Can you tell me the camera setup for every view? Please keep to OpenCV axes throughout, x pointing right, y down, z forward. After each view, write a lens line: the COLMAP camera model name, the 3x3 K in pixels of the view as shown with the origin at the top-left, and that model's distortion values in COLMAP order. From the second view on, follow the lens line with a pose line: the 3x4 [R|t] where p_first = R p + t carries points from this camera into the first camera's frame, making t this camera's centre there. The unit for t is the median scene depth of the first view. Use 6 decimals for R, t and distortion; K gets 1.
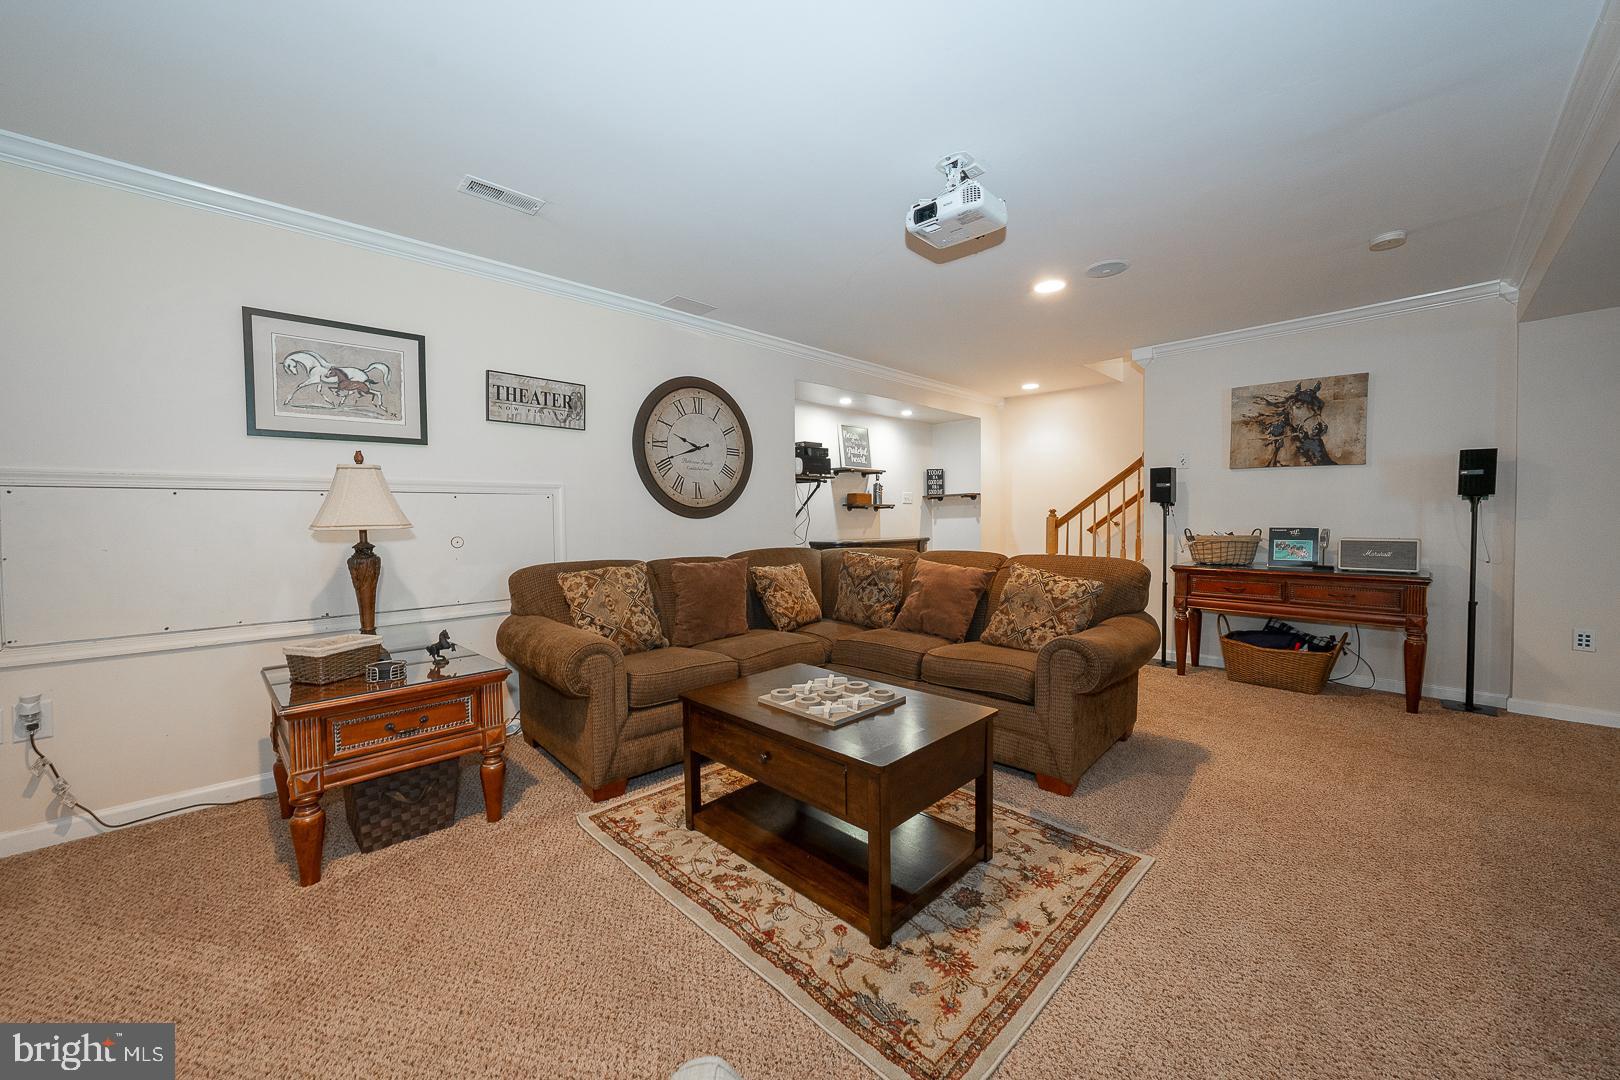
lens RADIAL K [[590.1, 0, 799.3], [0, 590.1, 532.9], [0, 0, 1]] dist [0.000006, 0.000101]
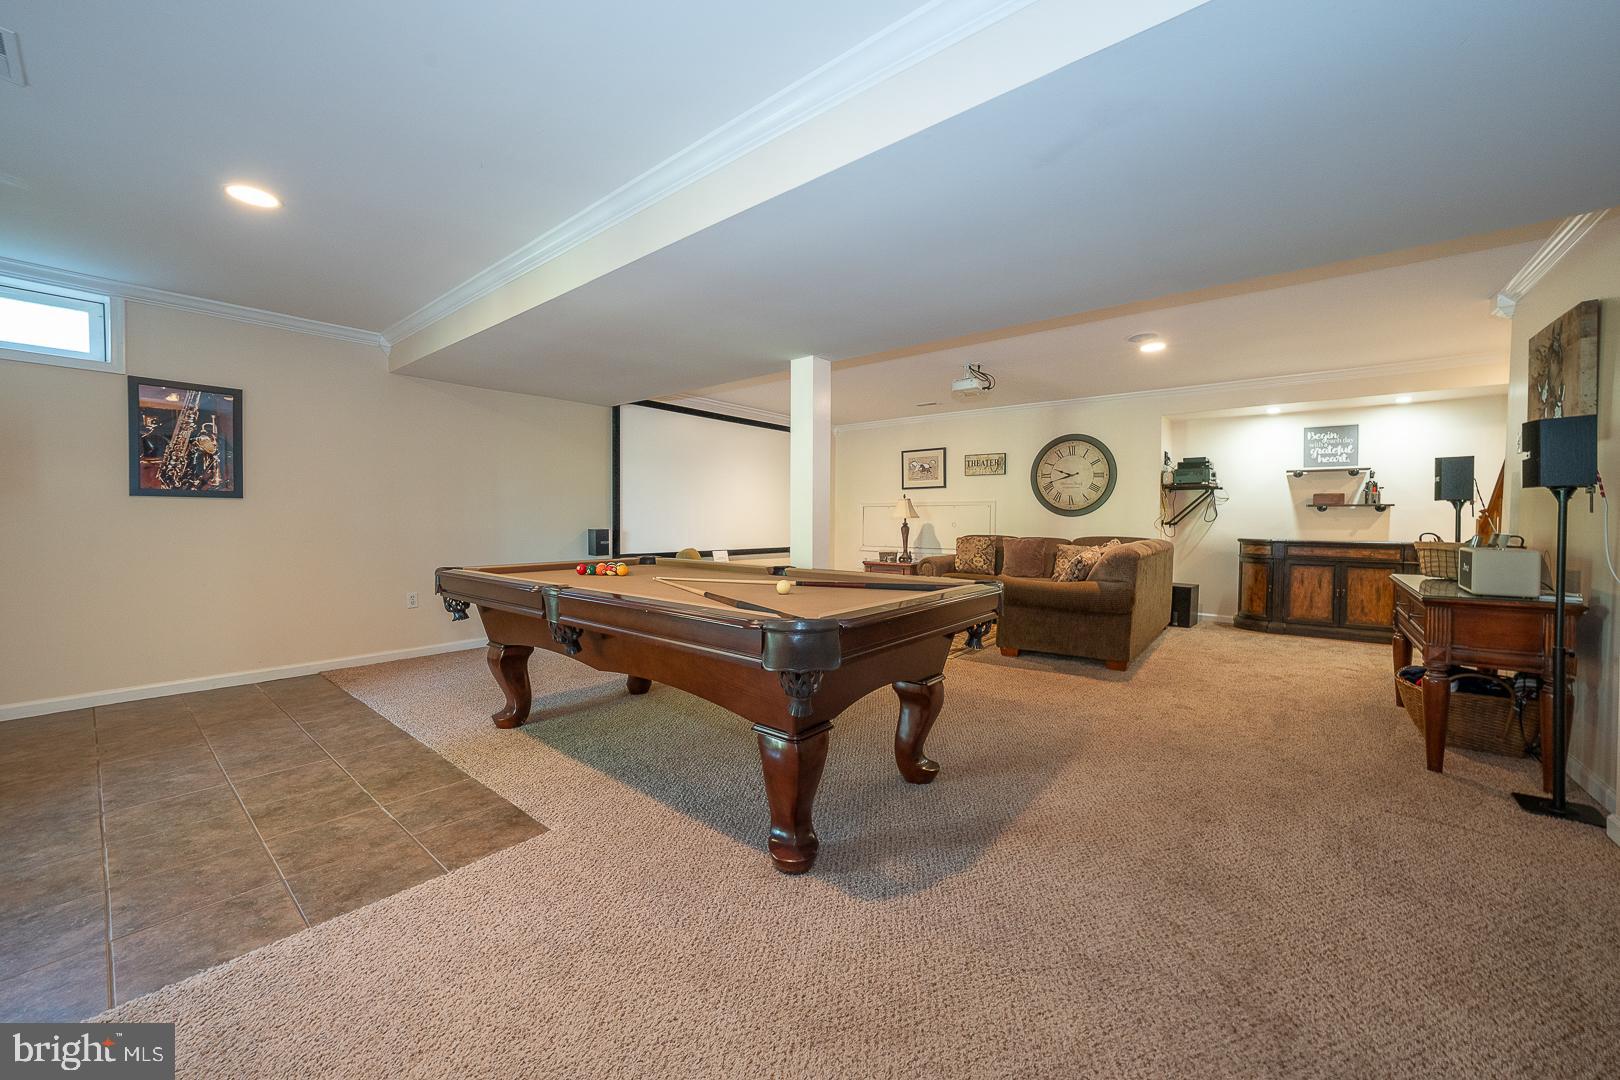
lens RADIAL K [[590.1, 0, 803.5], [0, 590.1, 528.9], [0, 0, 1]] dist [0.000006, 0.000101]
pose [[0.140387, 0.026215, -0.989750, 1.431431], [-0.034321, 0.999177, 0.021597, 0.000397], [0.989502, 0.030937, 0.141172, -0.001540]]
